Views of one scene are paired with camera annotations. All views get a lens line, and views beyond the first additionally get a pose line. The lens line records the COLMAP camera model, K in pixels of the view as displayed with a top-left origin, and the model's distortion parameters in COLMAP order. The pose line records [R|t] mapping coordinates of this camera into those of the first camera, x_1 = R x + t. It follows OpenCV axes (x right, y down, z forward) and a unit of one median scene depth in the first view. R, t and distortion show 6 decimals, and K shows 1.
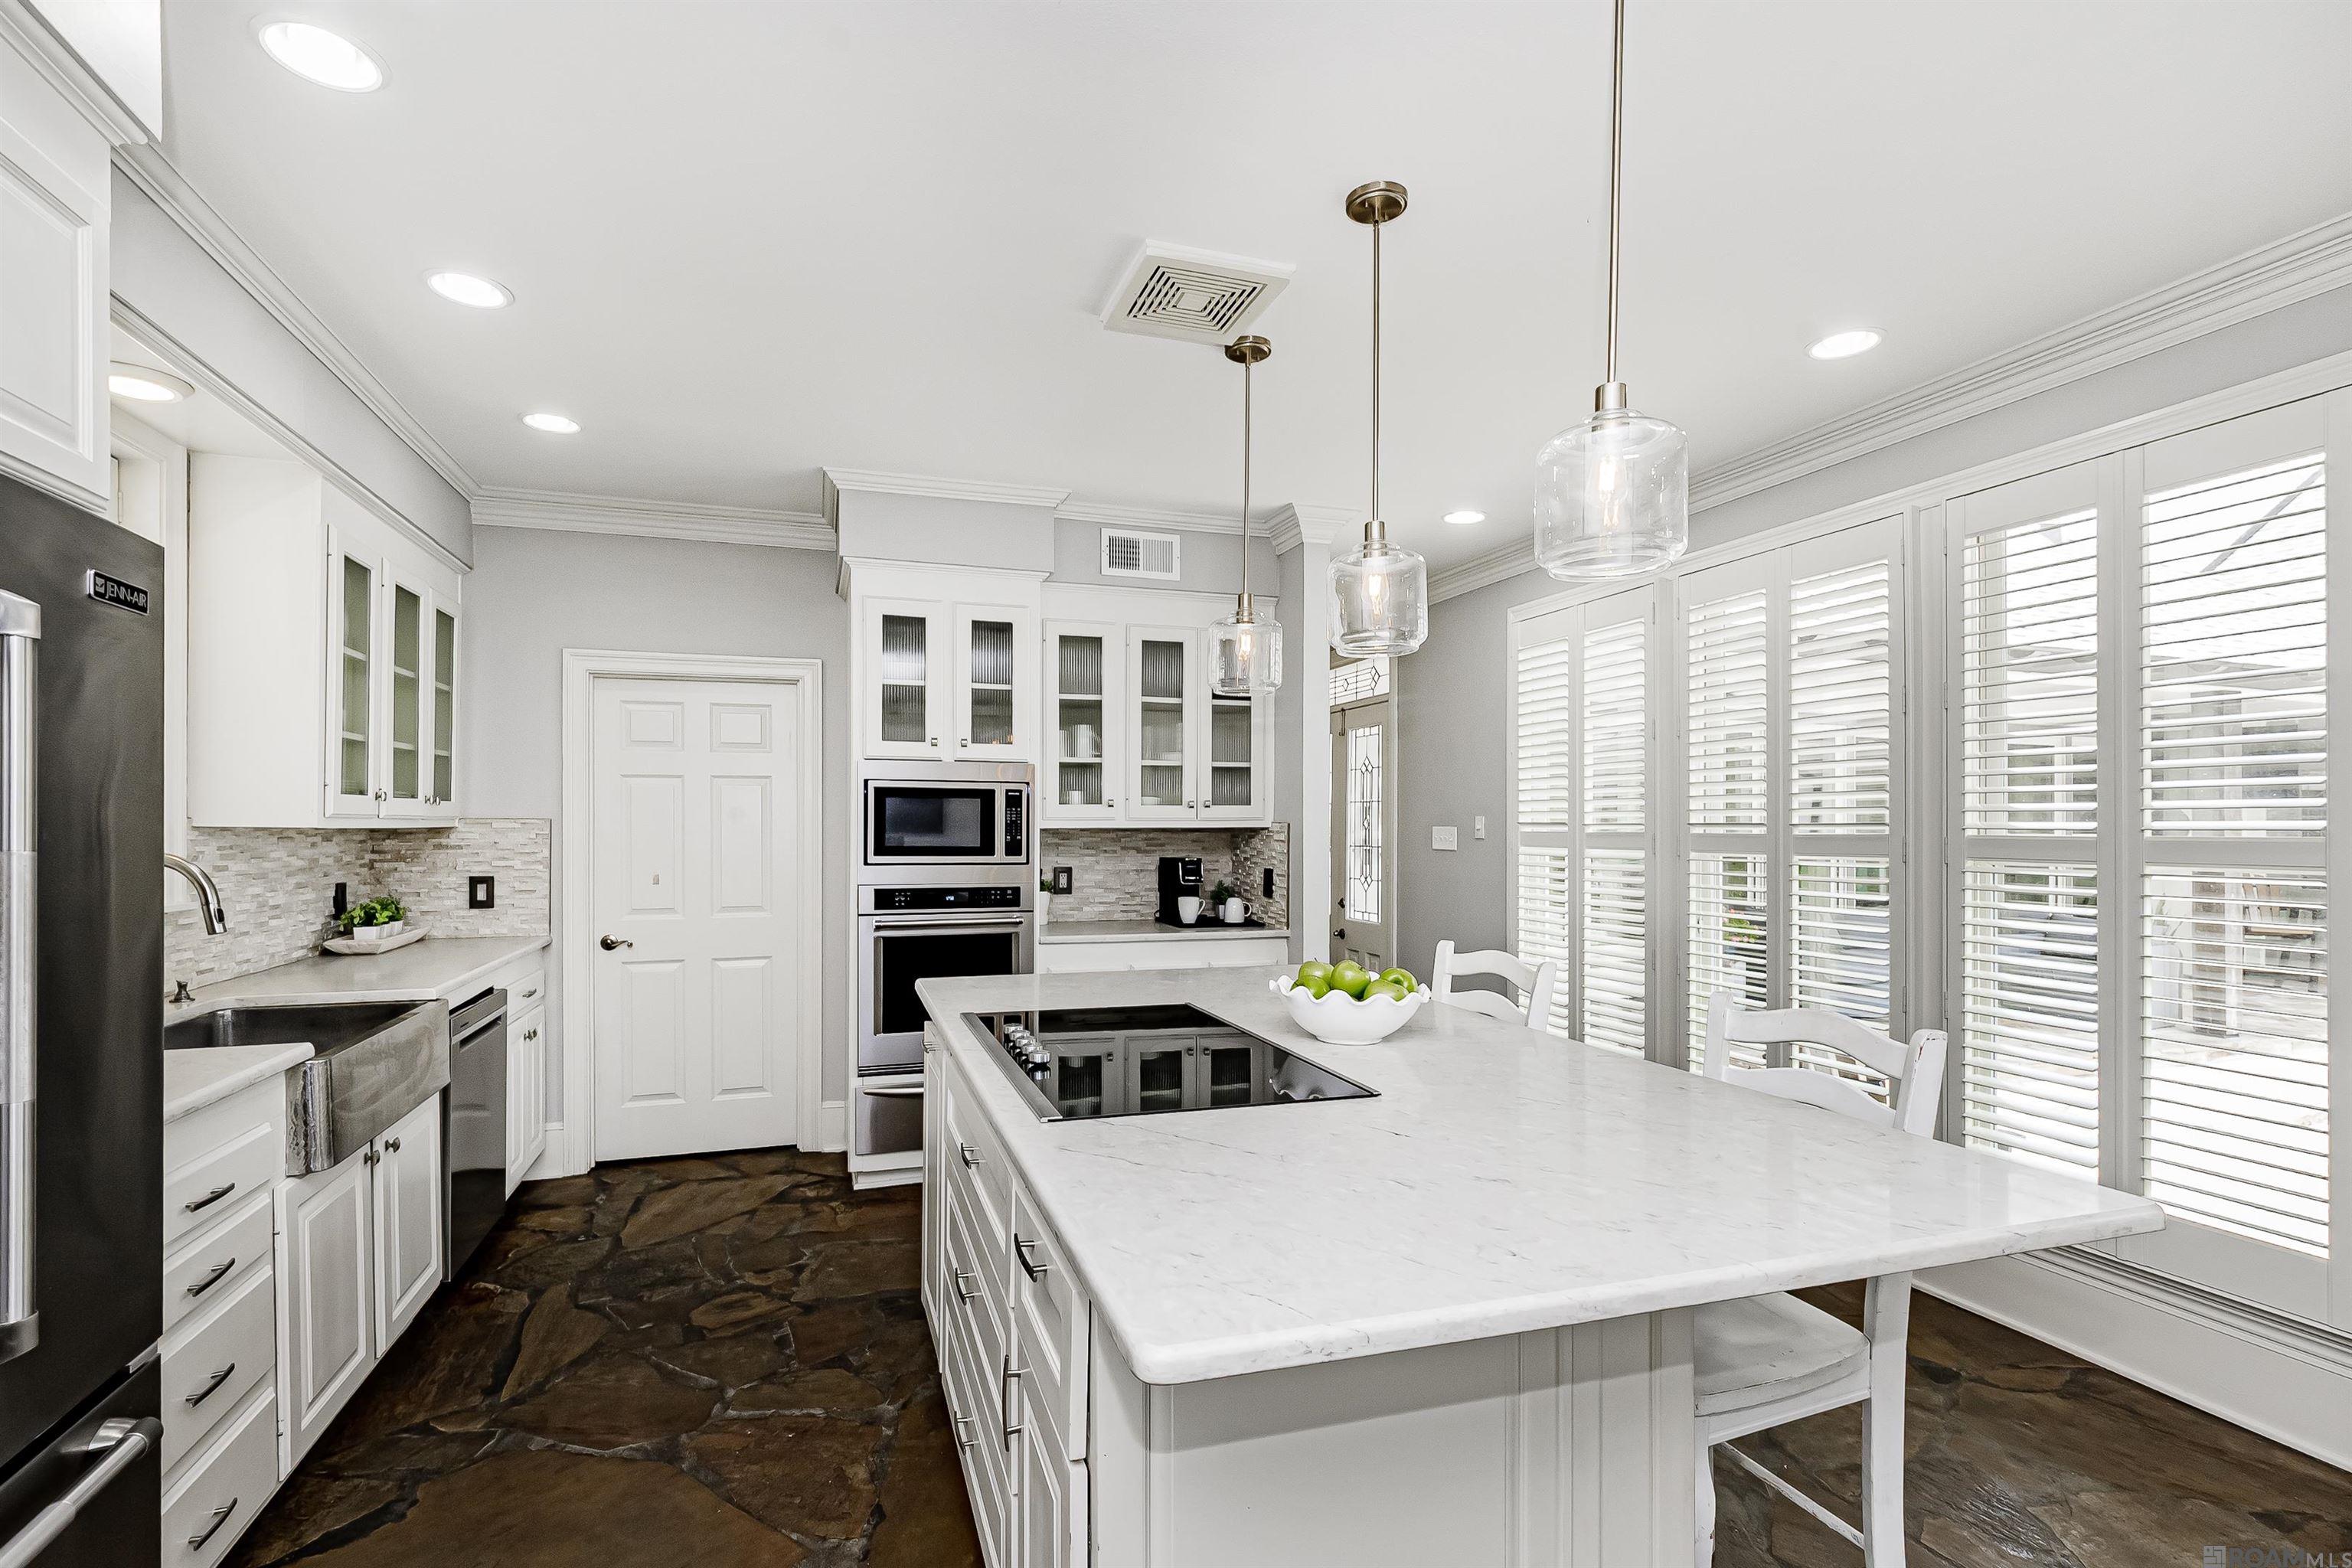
lens RADIAL K [[1061.5, 0, 1166.4], [0, 1061.5, 822.8], [0, 0, 1]] dist [-0.005493, 0.000087]
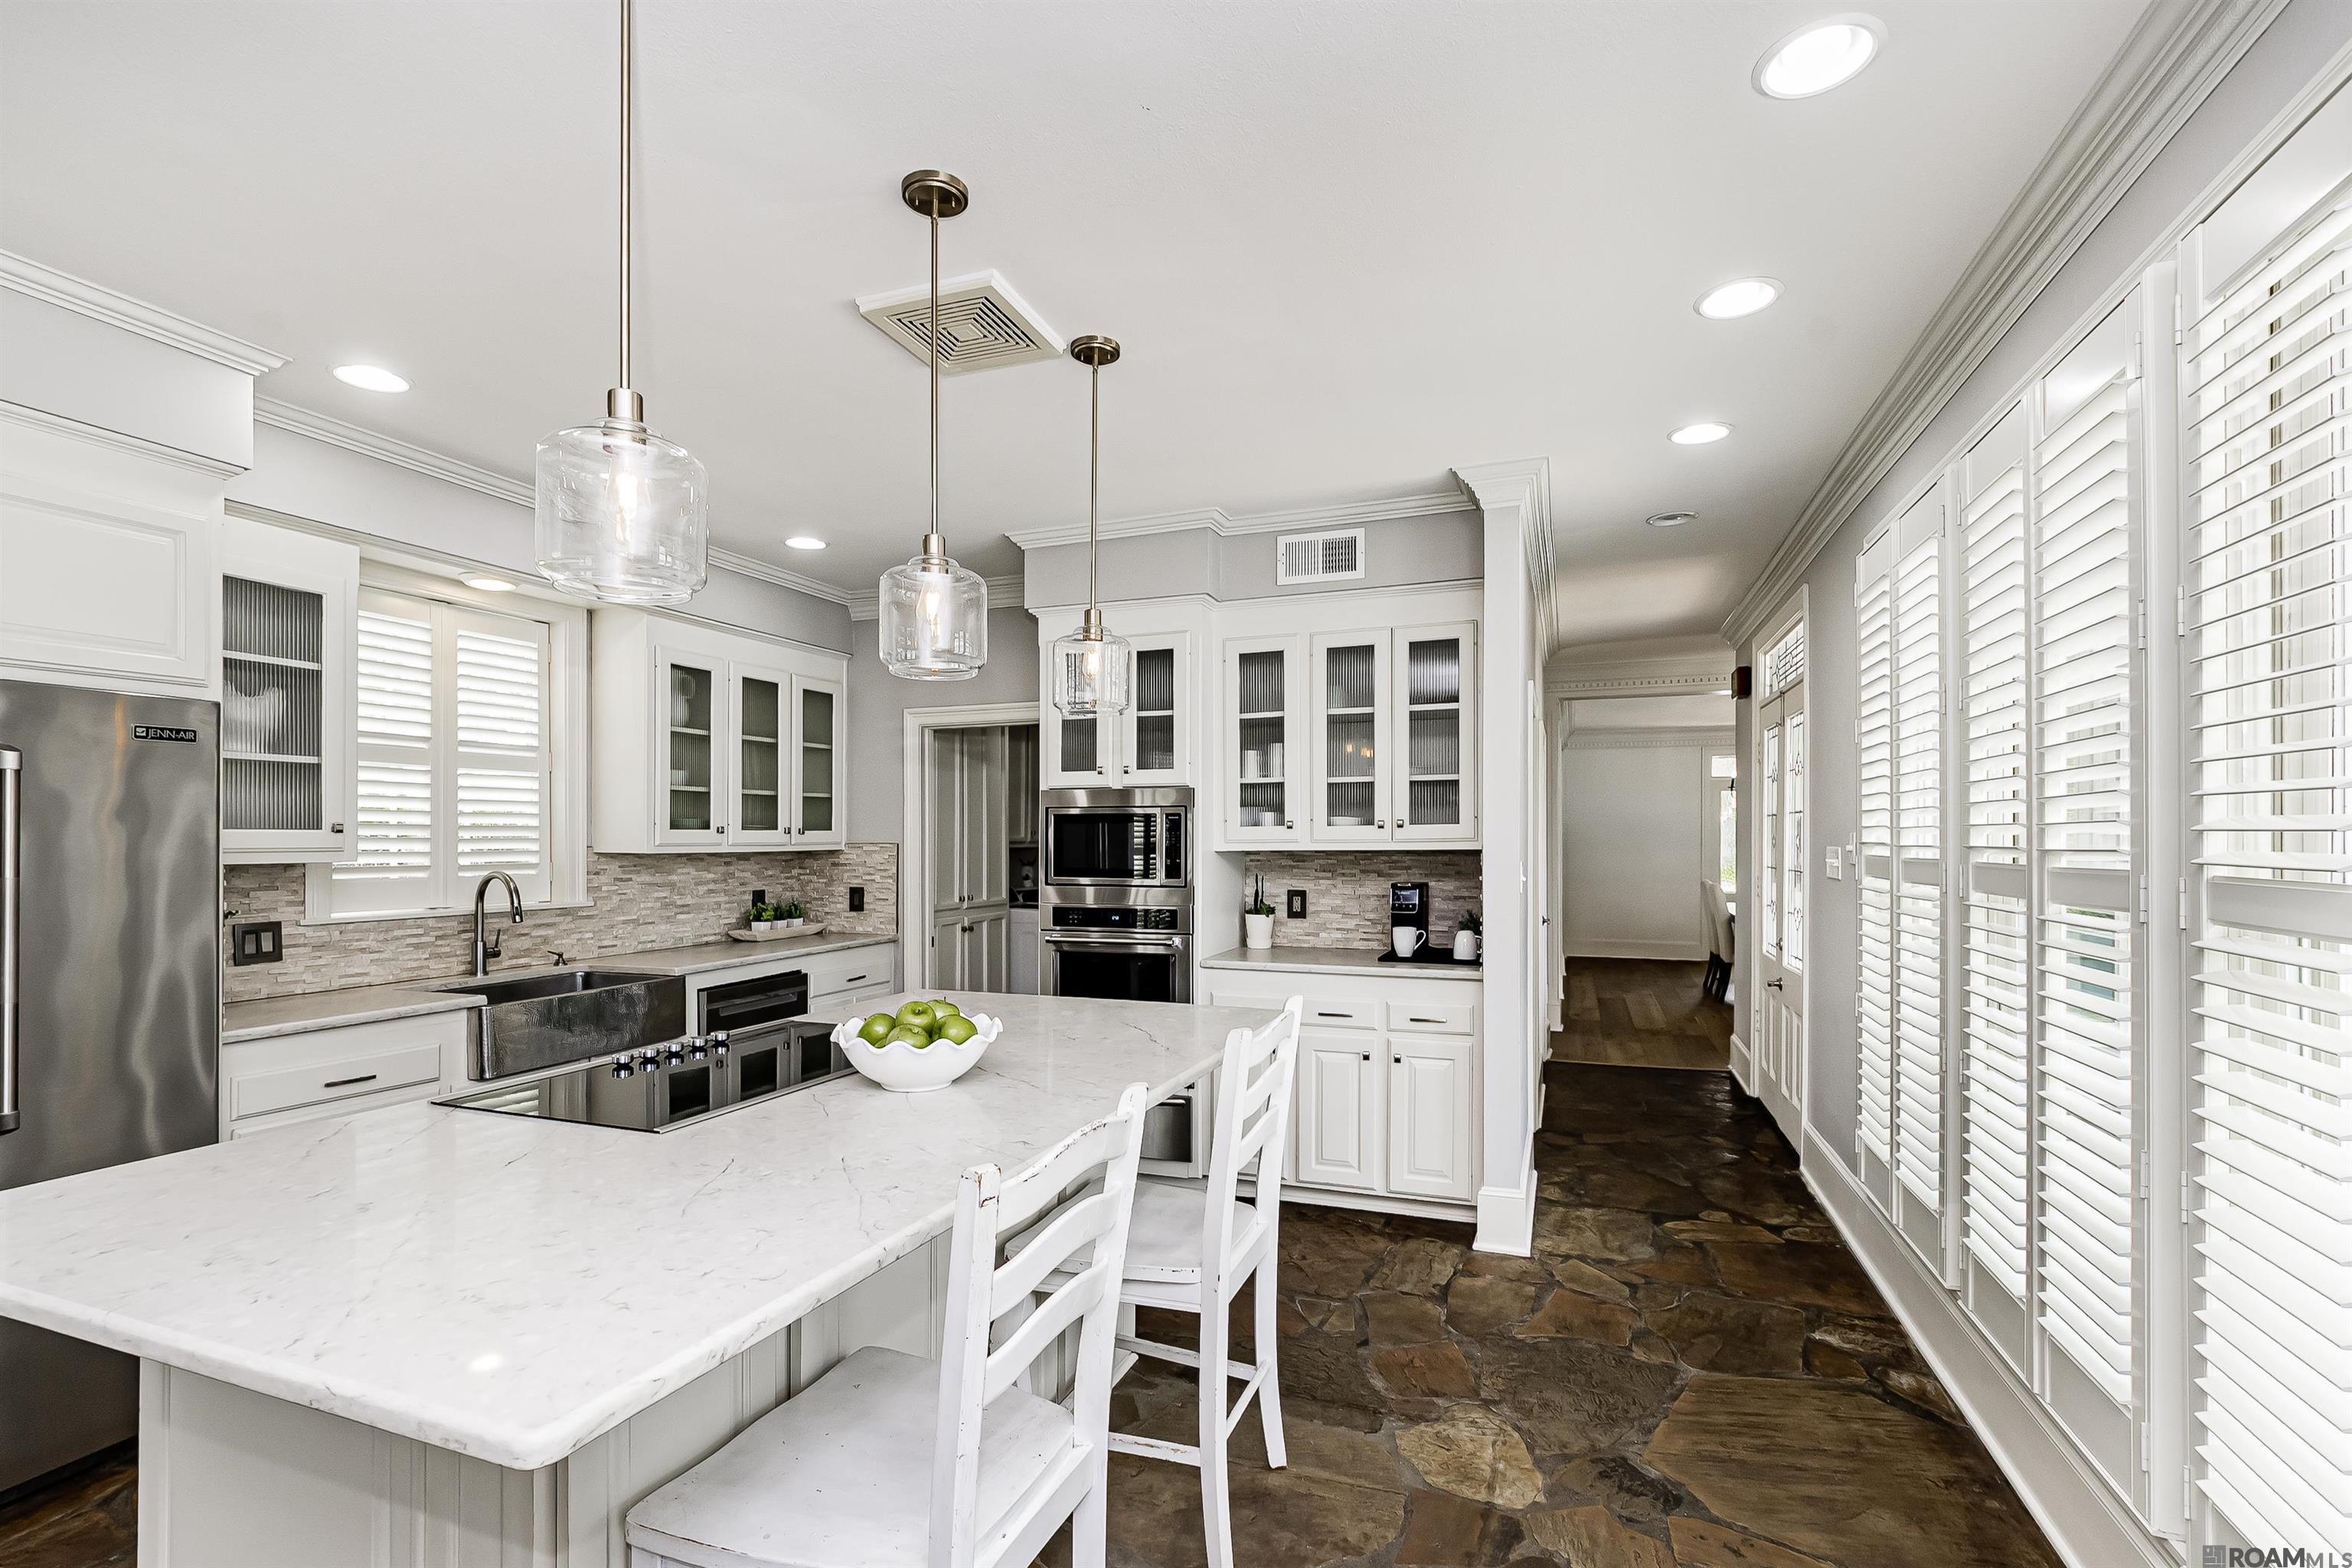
lens RADIAL K [[1061.5, 0, 1170.7], [0, 1061.5, 834.9], [0, 0, 1]] dist [-0.005493, 0.000087]
pose [[0.787471, -0.007647, -0.616305, 0.468087], [0.007237, 0.999969, -0.003161, -0.007403], [0.616310, -0.001971, 0.787501, 0.197094]]
